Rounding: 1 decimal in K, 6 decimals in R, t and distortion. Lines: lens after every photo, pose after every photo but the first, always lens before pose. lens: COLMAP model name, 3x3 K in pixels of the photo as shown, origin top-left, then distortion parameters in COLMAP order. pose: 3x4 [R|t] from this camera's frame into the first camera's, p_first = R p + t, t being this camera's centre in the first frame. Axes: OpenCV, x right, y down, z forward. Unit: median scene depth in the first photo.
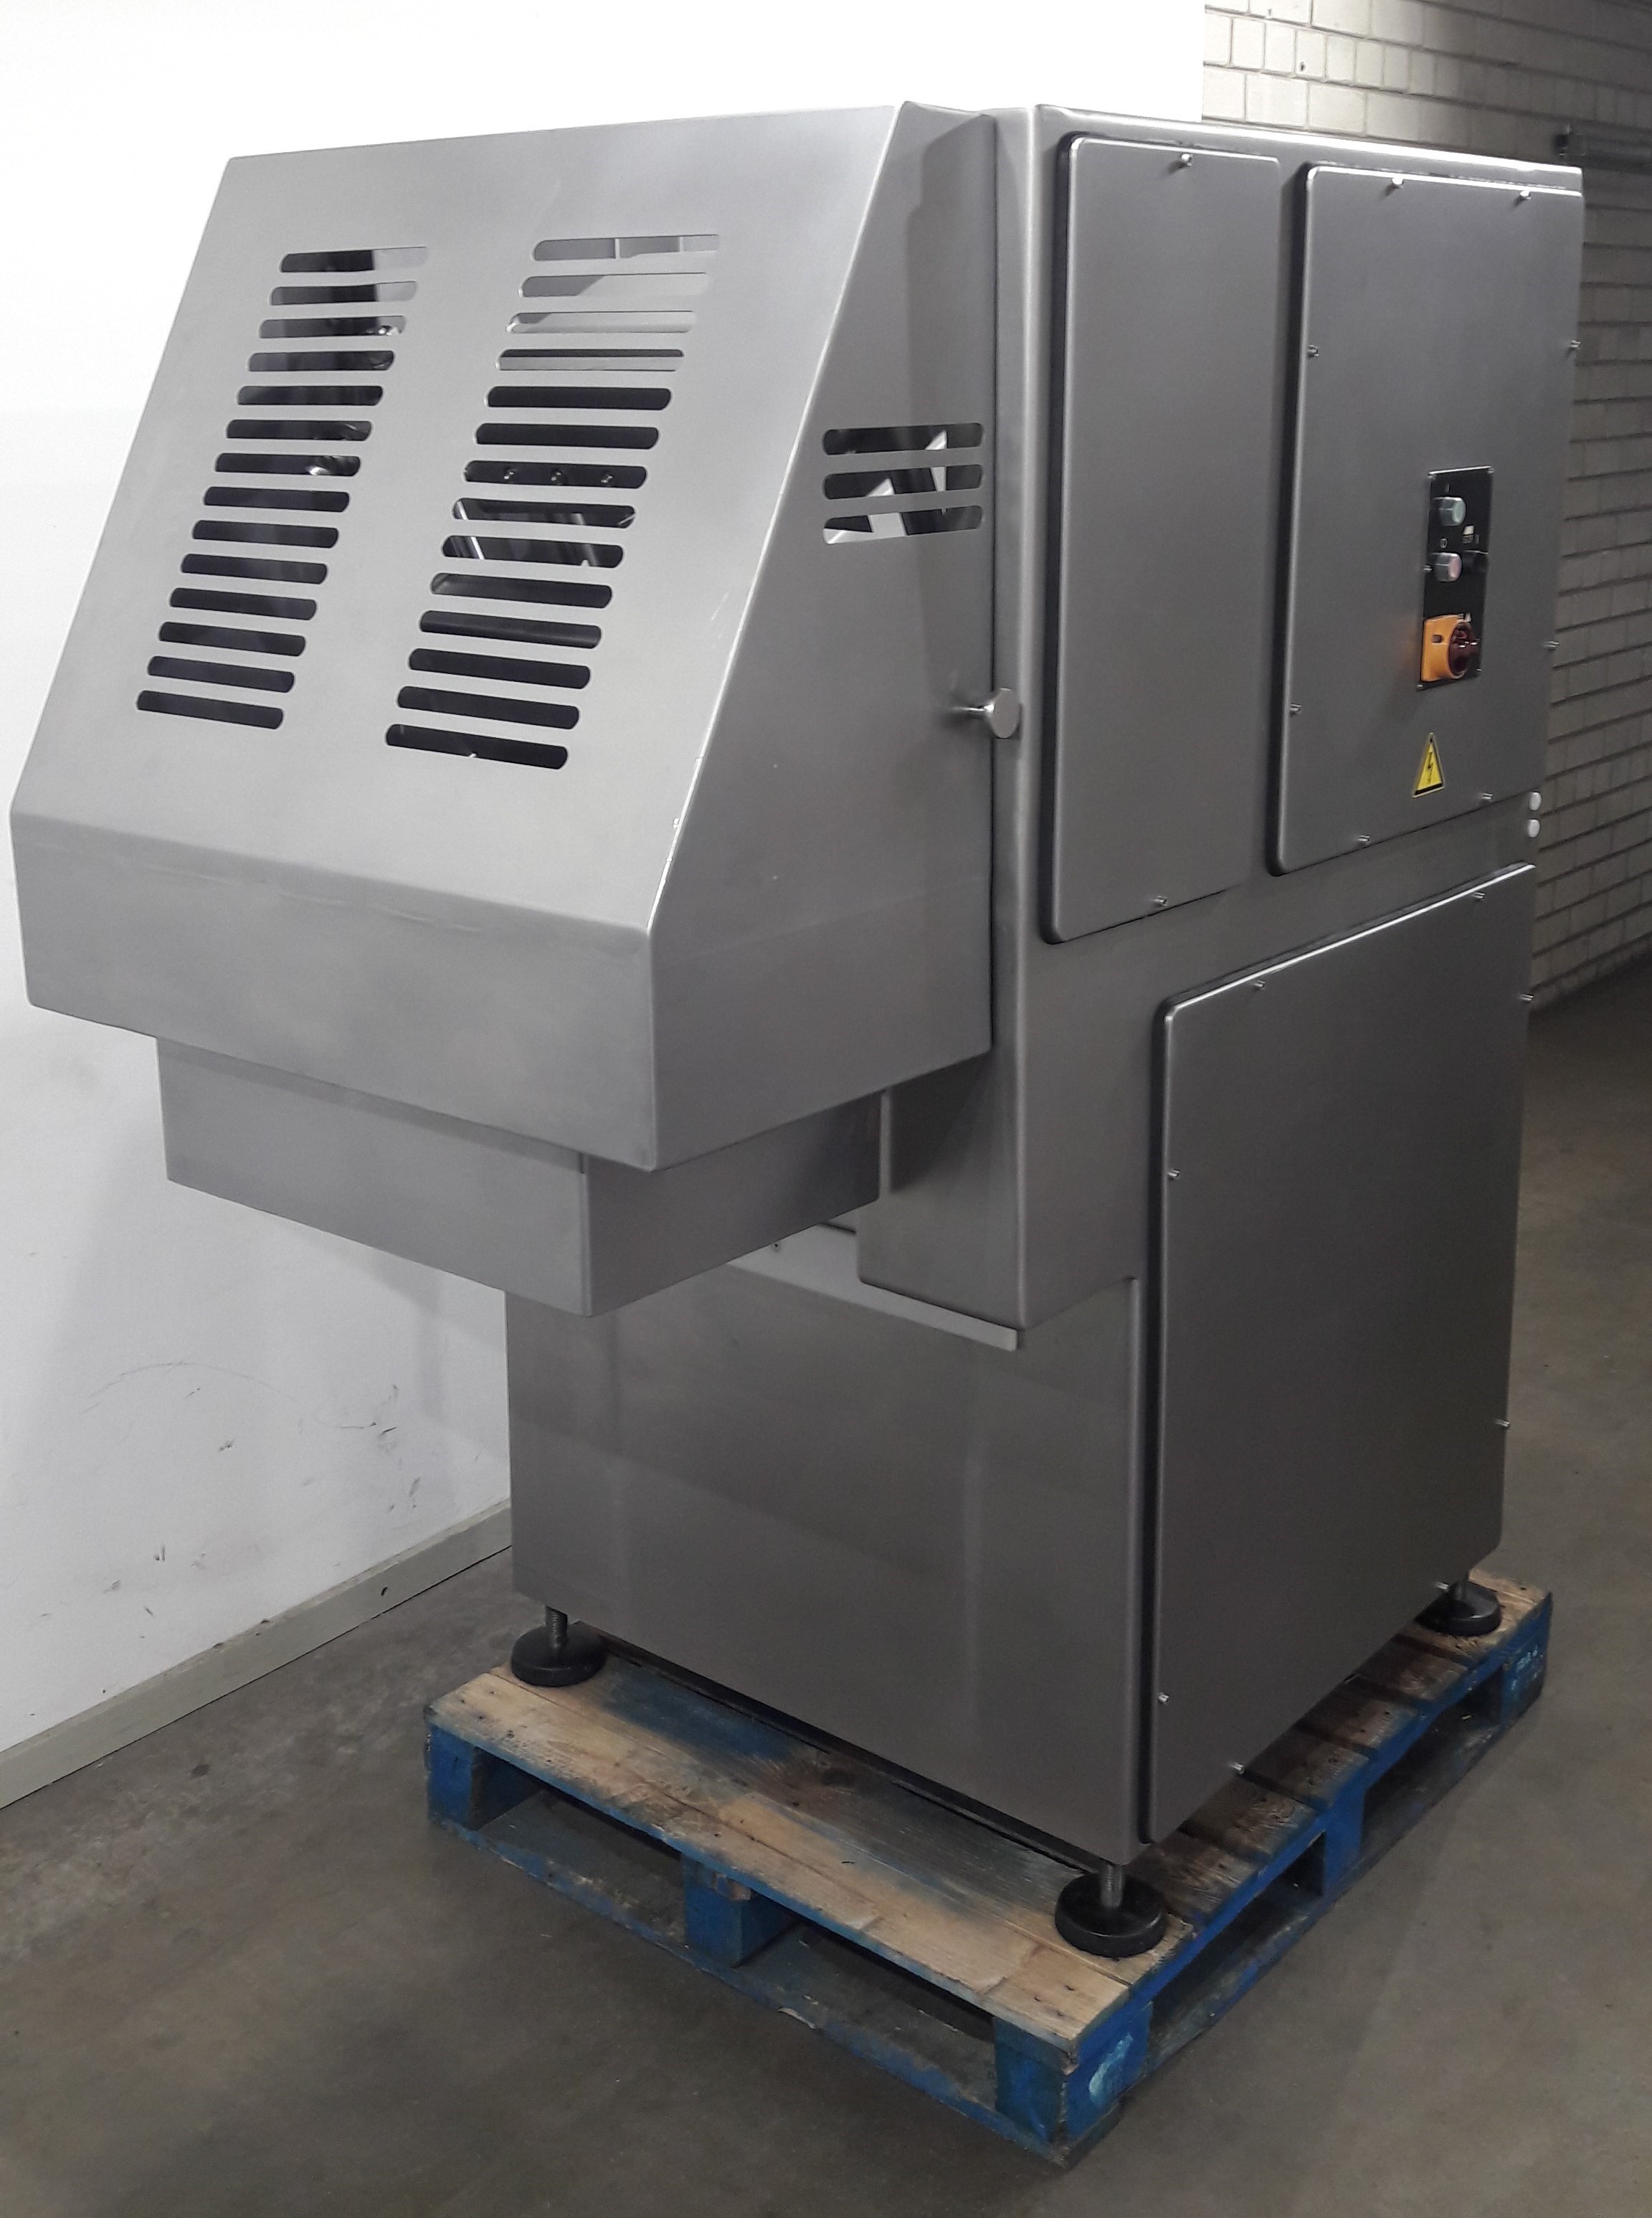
lens RADIAL K [[2395.3, 0, 826.0], [0, 2395.3, 1109.0], [0, 0, 1]] dist [-0.057528, -0.006949]
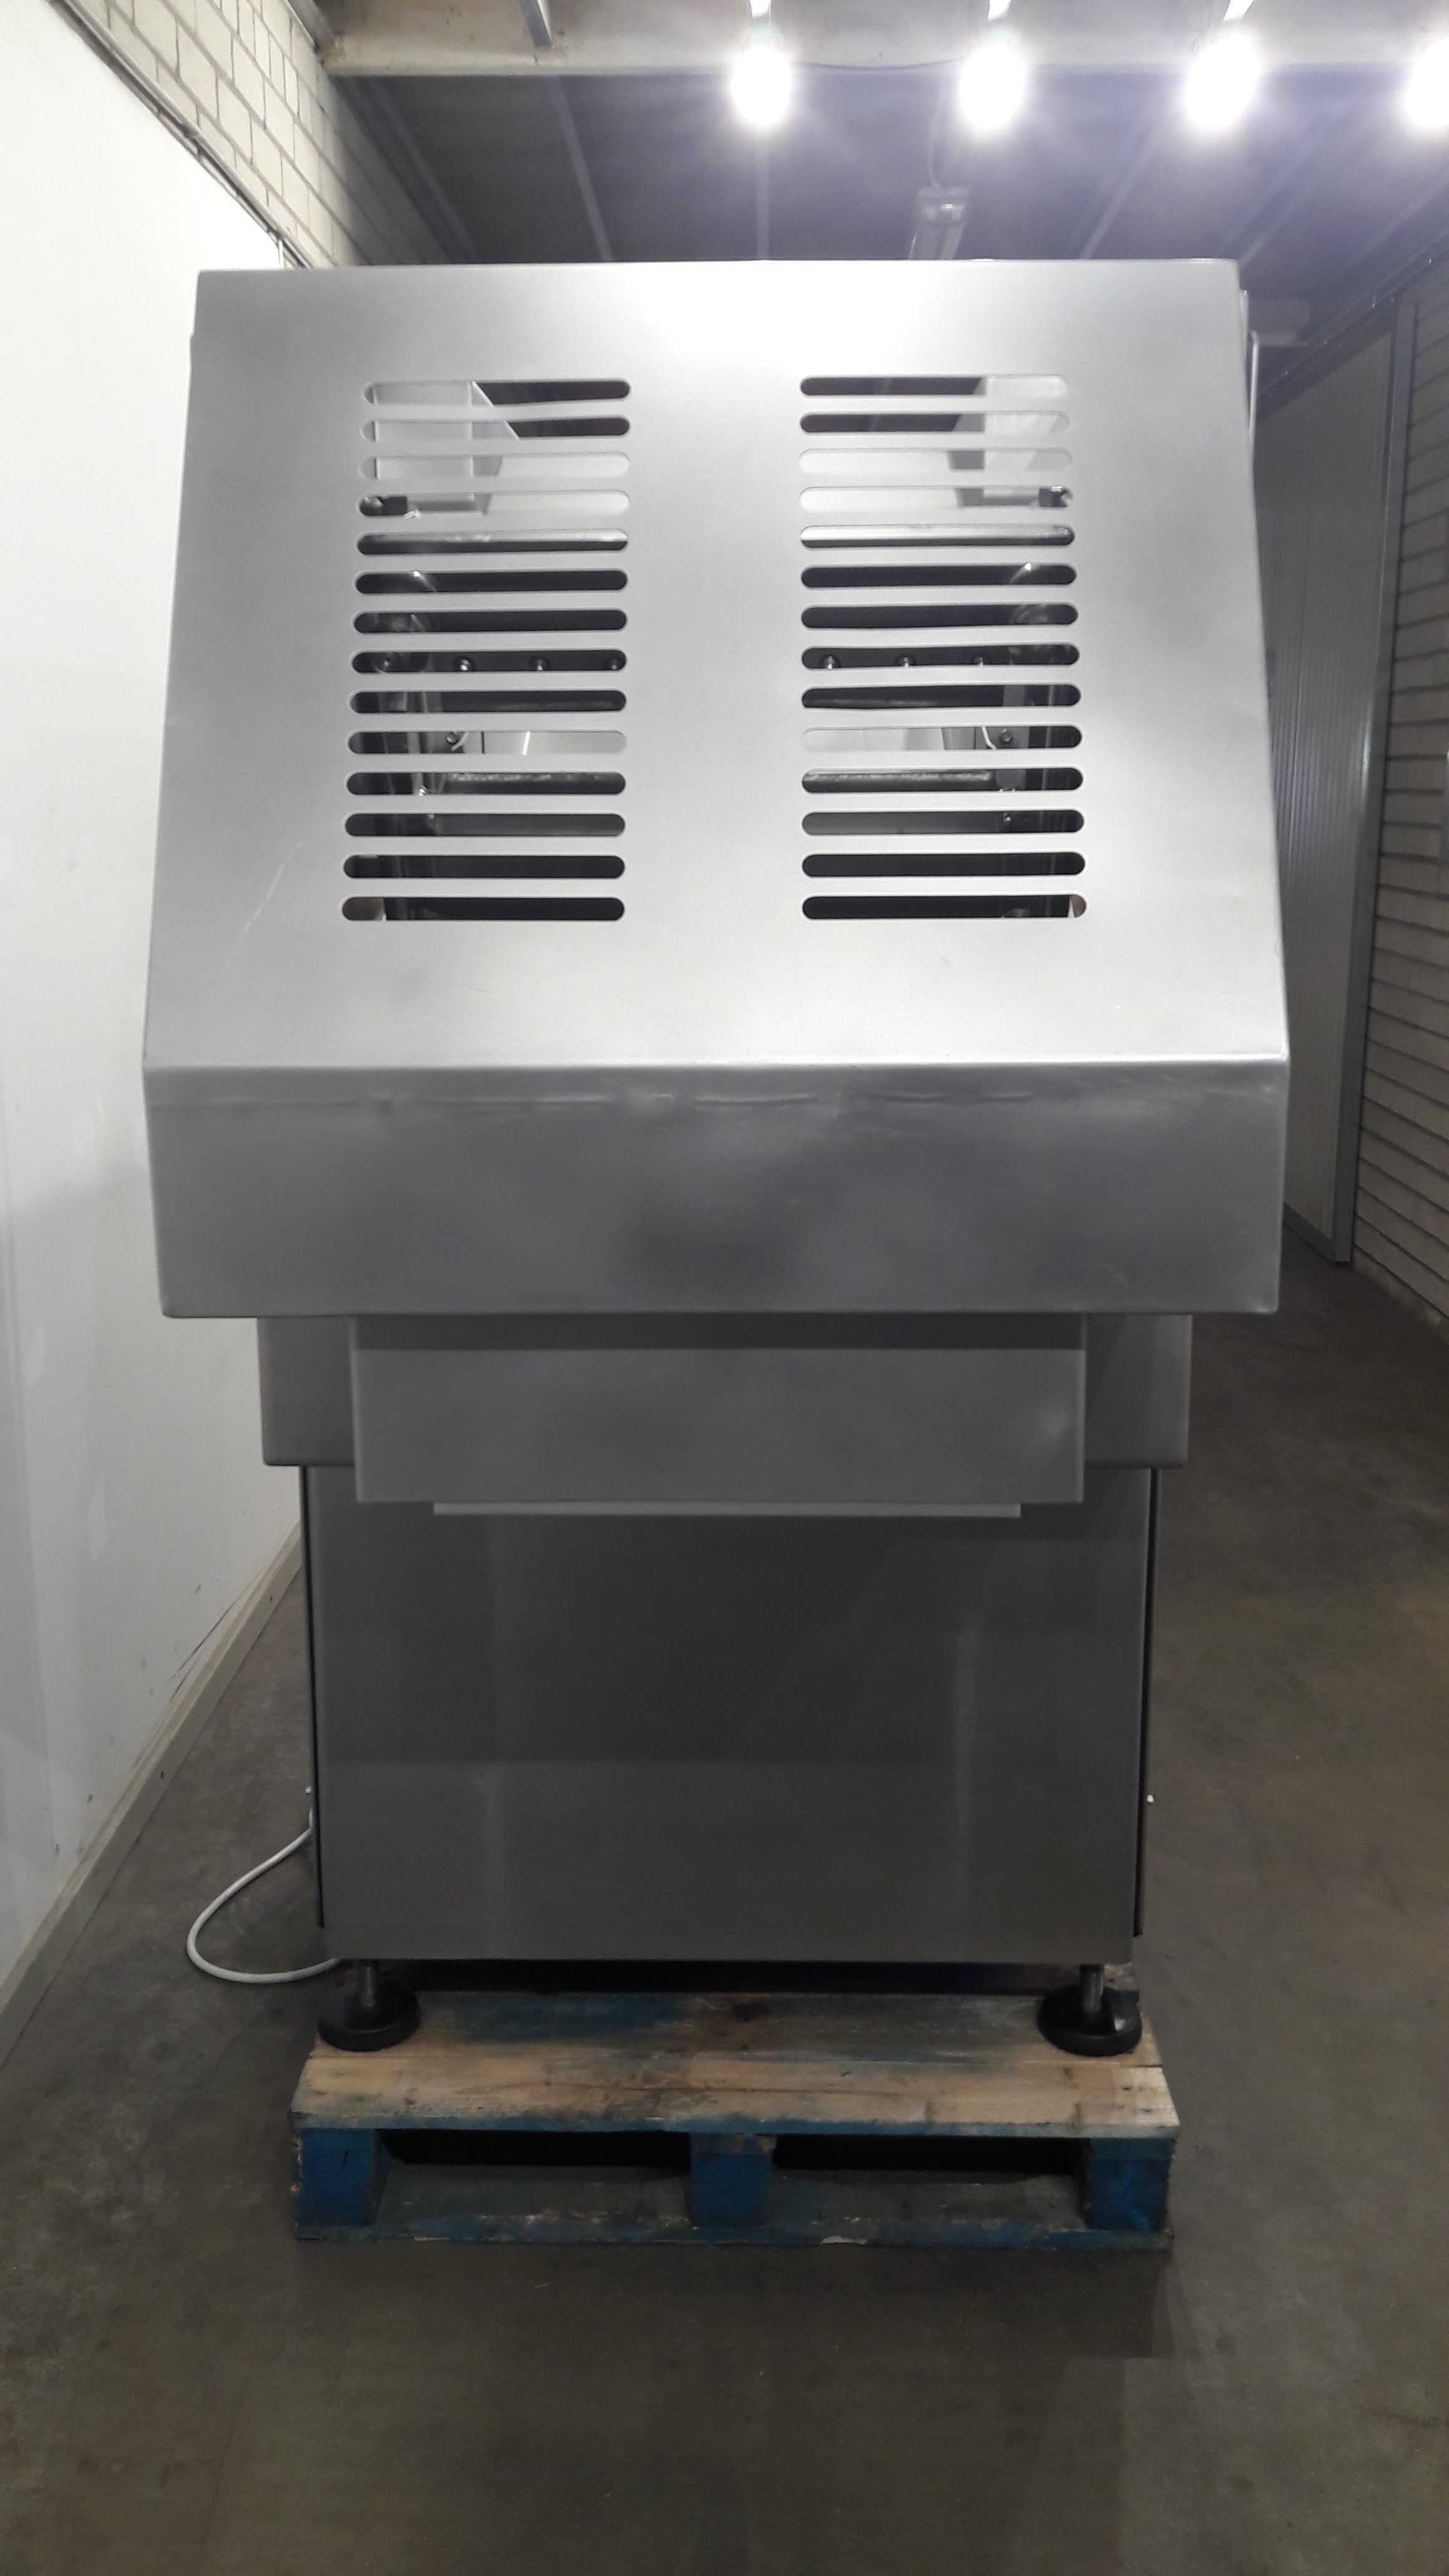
lens RADIAL K [[2075.4, 0, 721.9], [0, 2075.4, 1390.3], [0, 0, 1]] dist [-0.052286, 0.007058]
pose [[0.786950, -0.175626, 0.591494, -0.483997], [0.191715, 0.980785, 0.036148, -0.010242], [-0.586477, 0.084952, 0.805499, 0.289605]]
